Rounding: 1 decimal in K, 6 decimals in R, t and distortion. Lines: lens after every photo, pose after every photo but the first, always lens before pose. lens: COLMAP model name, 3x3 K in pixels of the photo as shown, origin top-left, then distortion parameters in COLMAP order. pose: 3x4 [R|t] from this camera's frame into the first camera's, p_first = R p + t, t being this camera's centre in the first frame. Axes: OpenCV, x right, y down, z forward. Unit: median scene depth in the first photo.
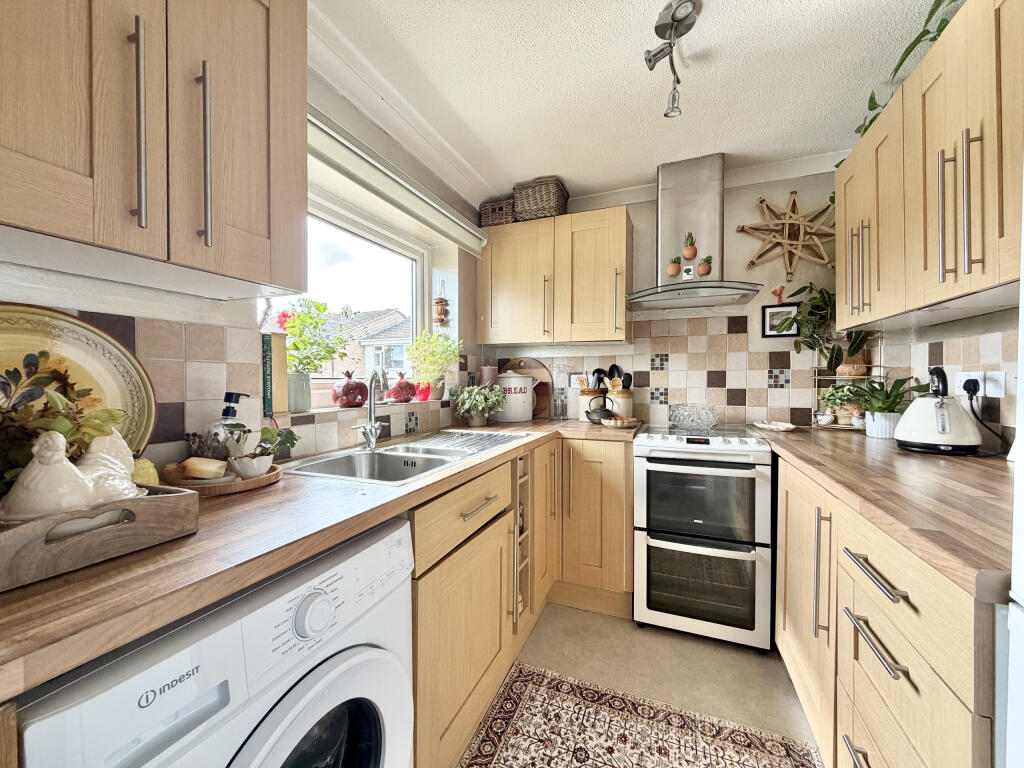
lens RADIAL K [[405.1, 0, 511.4], [0, 405.1, 385.3], [0, 0, 1]] dist [0.001944, 0.000090]
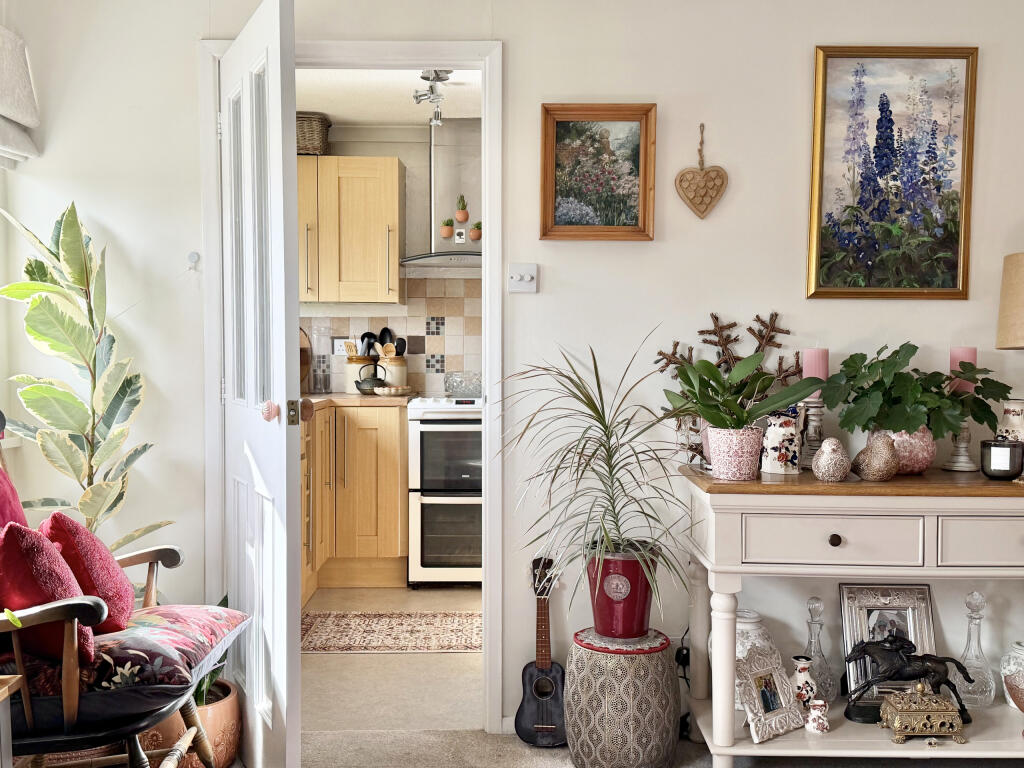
lens RADIAL K [[1101.6, 0, 512.9], [0, 1101.6, 385.5], [0, 0, 1]] dist [0.077398, 0.000000]
pose [[0.925668, -0.010400, 0.378193, -0.407974], [0.002845, 0.999785, 0.020530, 0.025787], [-0.378325, -0.017928, 0.925499, -1.353554]]
